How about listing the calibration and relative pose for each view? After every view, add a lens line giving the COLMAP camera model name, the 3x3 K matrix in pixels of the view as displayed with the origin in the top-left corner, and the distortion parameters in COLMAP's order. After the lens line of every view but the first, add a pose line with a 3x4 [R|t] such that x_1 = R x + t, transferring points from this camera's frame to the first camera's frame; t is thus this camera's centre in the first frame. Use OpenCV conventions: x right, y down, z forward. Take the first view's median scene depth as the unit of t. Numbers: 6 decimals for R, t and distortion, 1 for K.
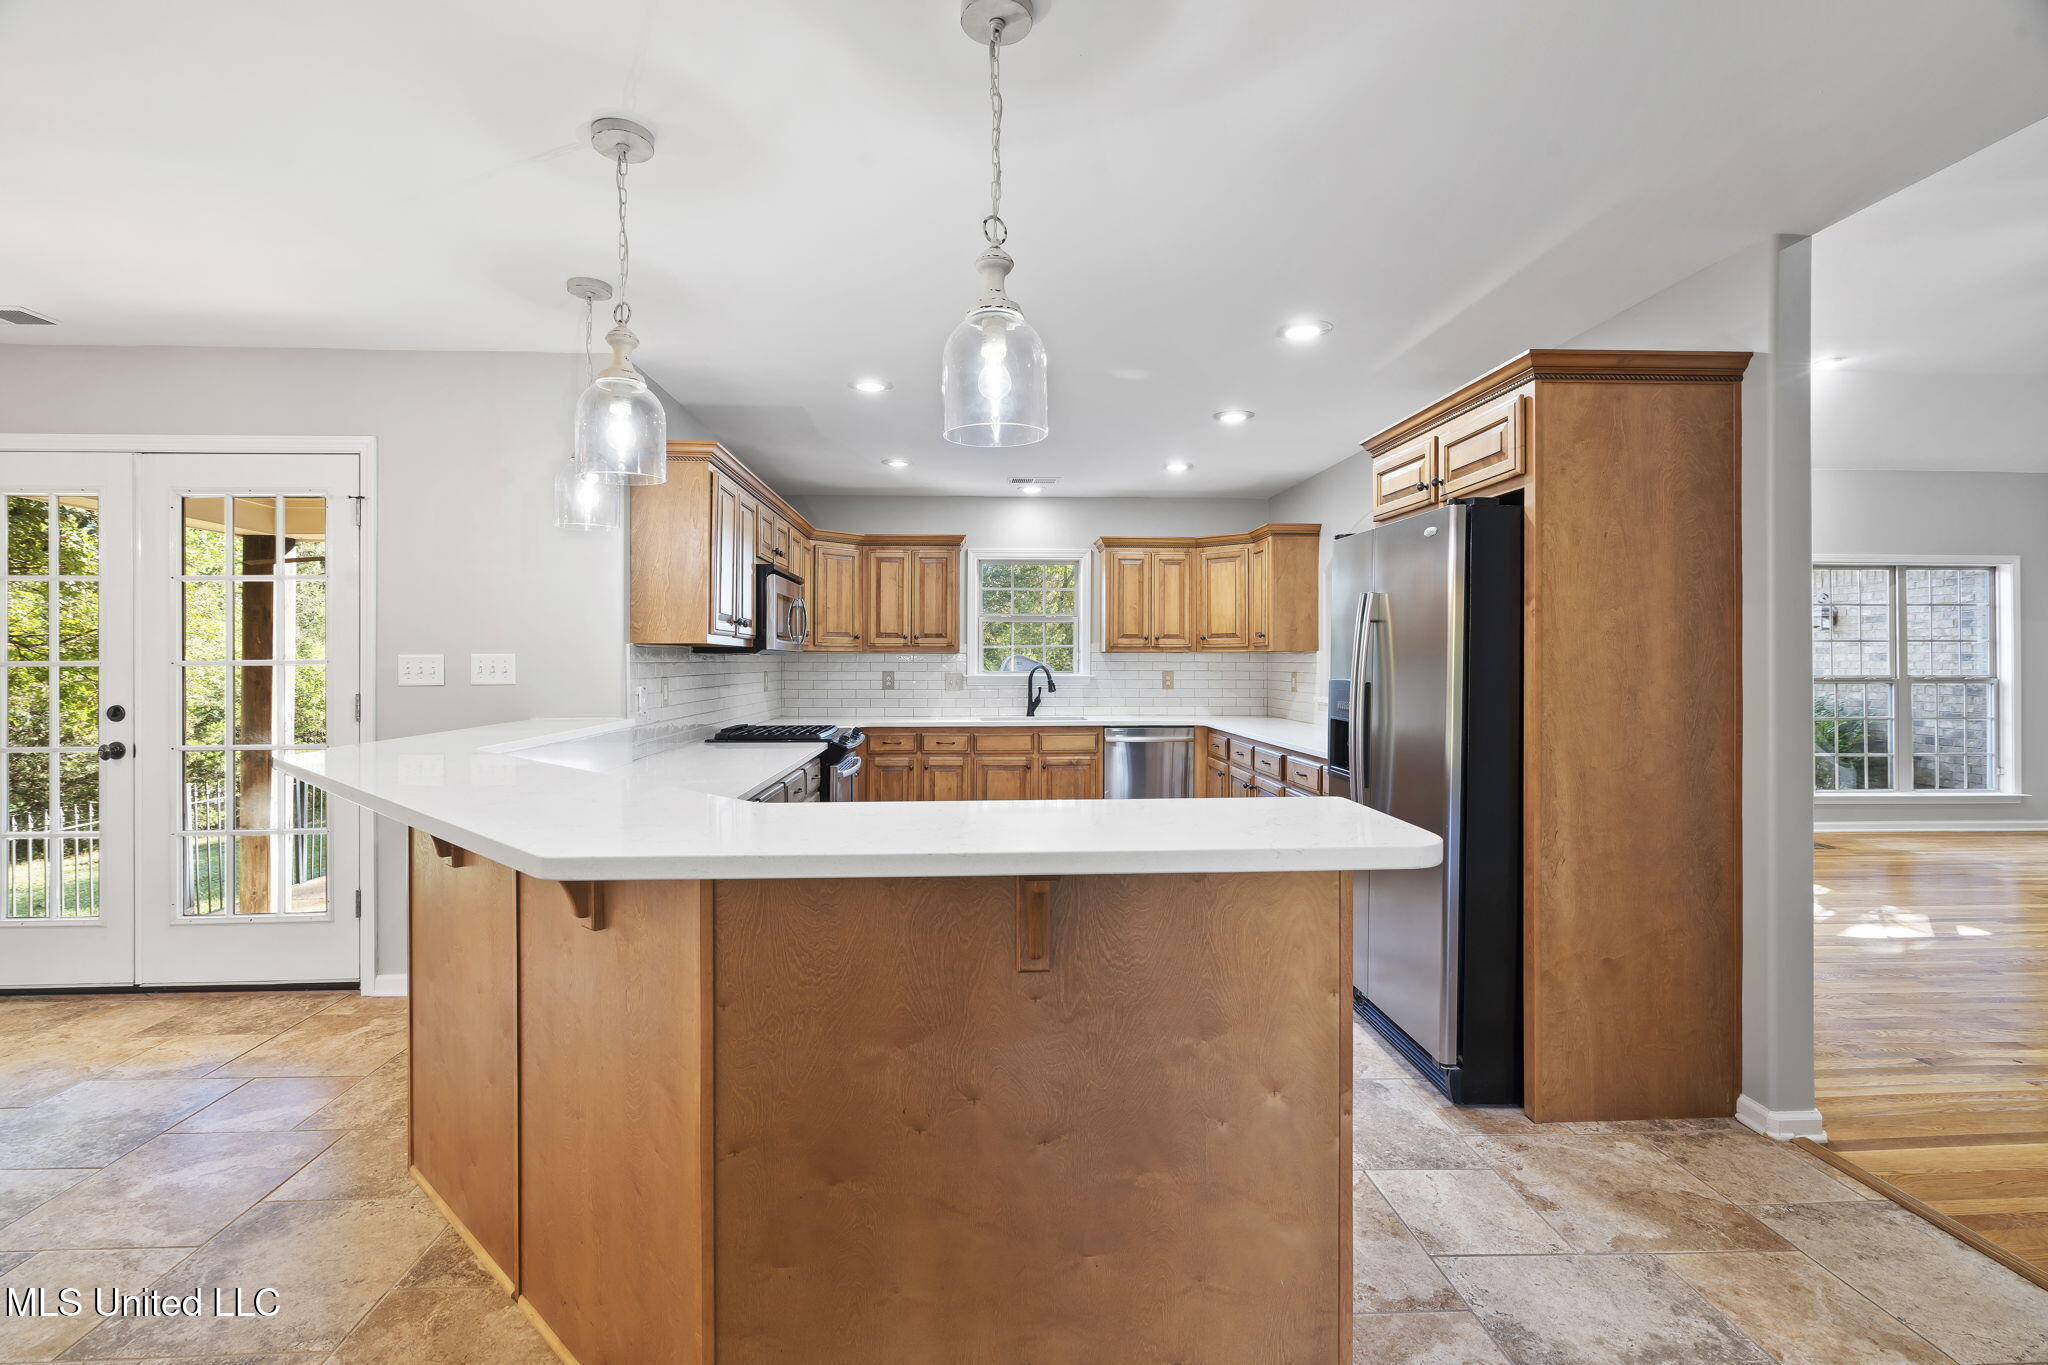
lens RADIAL K [[932.7, 0, 1014.2], [0, 932.7, 664.2], [0, 0, 1]] dist [0.000681, 0.000975]
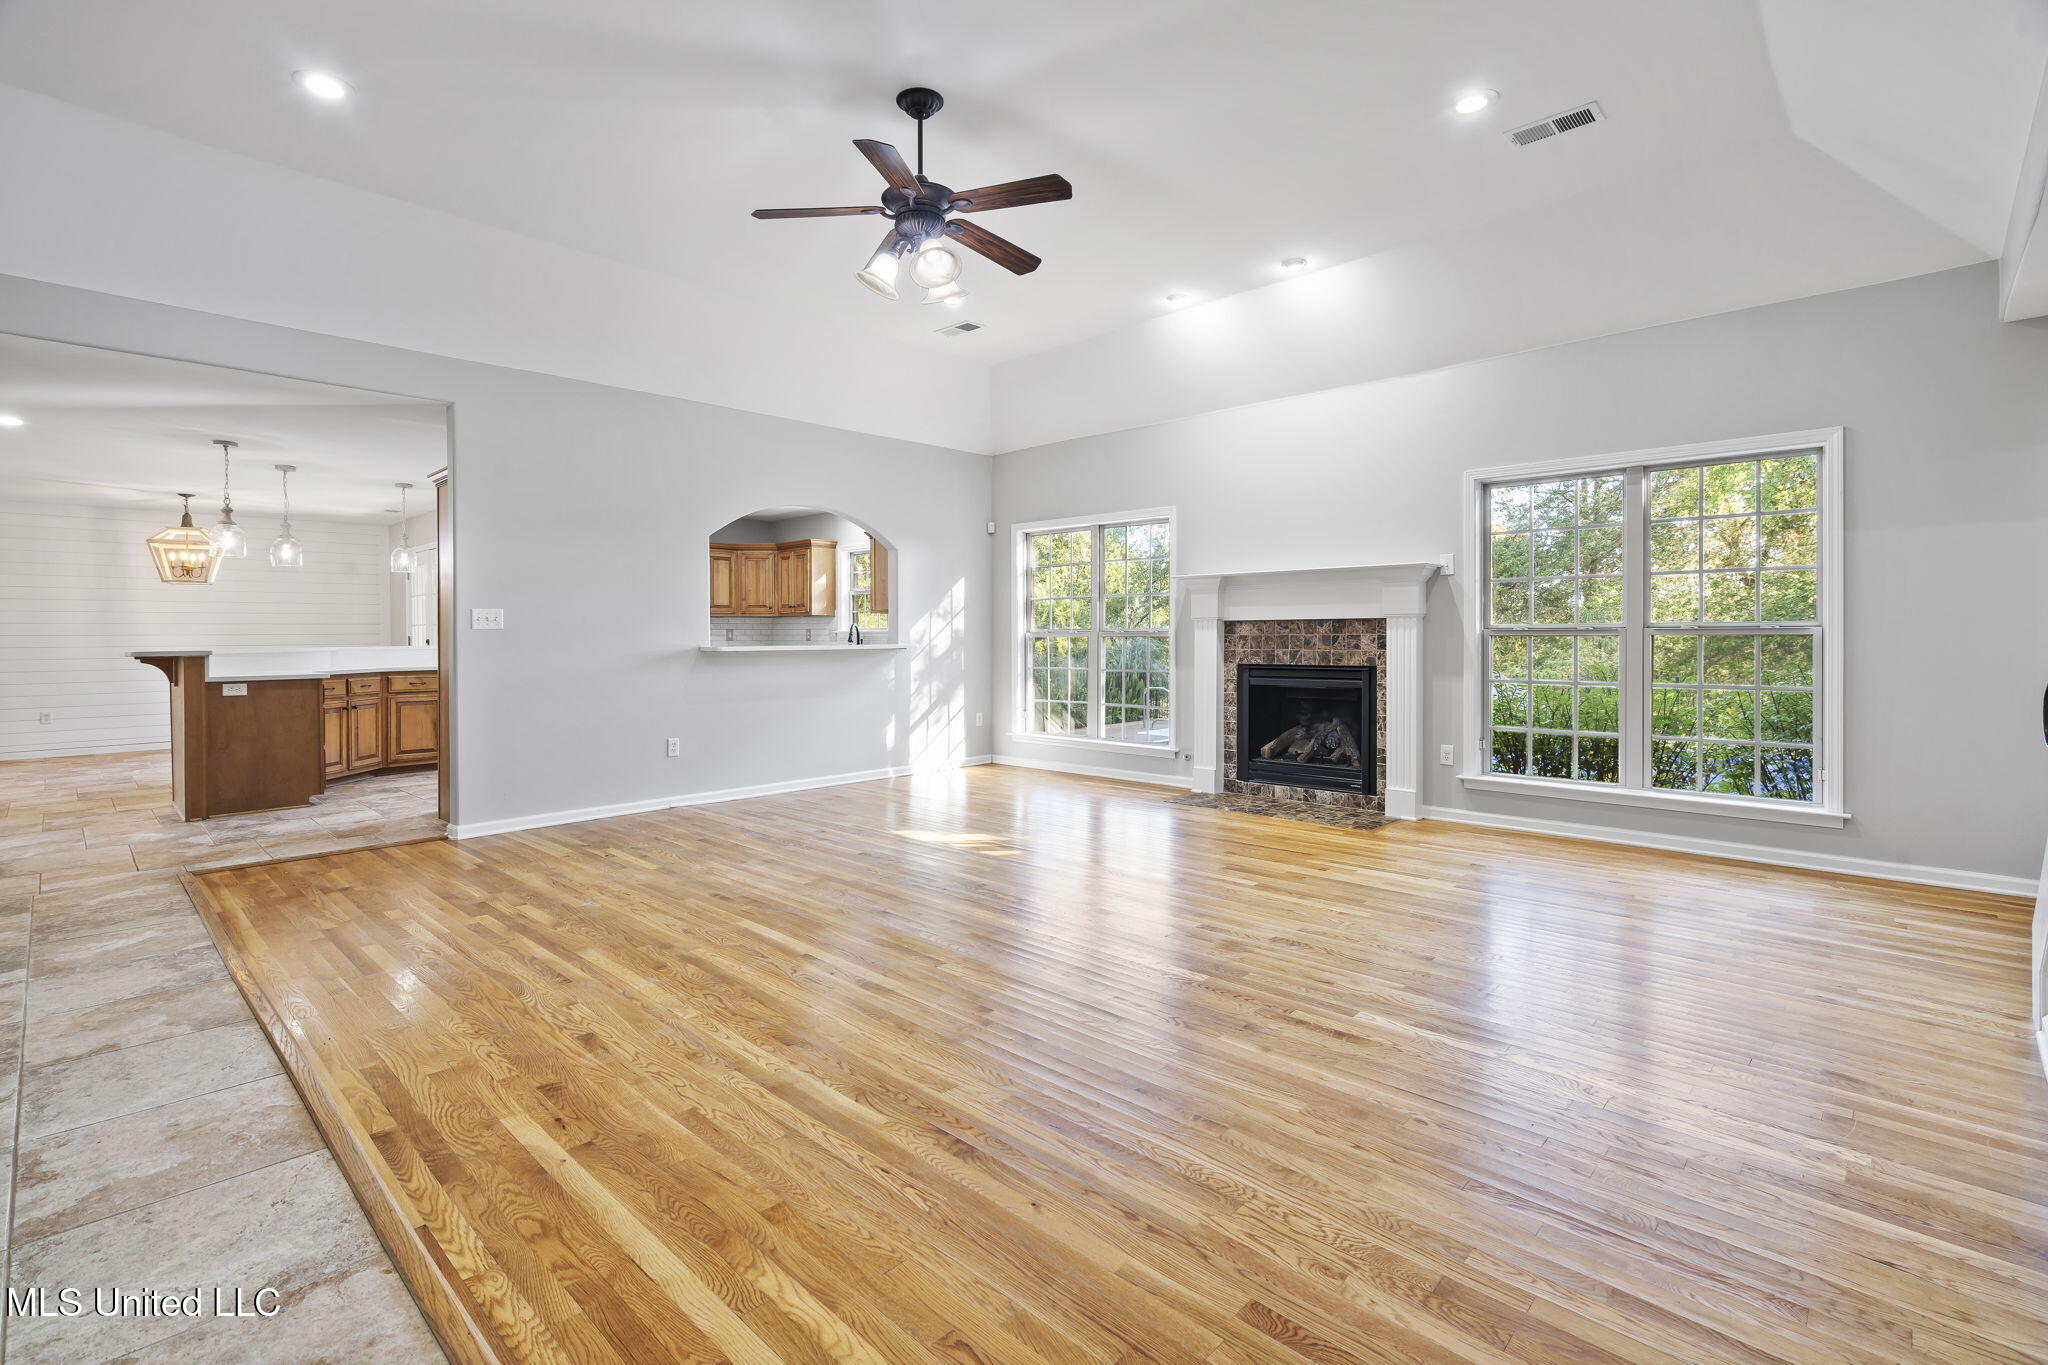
lens RADIAL K [[916.6, 0, 1014.0], [0, 916.6, 644.8], [0, 0, 1]] dist [-0.003187, 0.000240]
pose [[0.687294, 0.003362, -0.726371, 1.268004], [0.000865, 0.999985, 0.005446, 0.026868], [0.726379, -0.004372, 0.687281, 0.208991]]
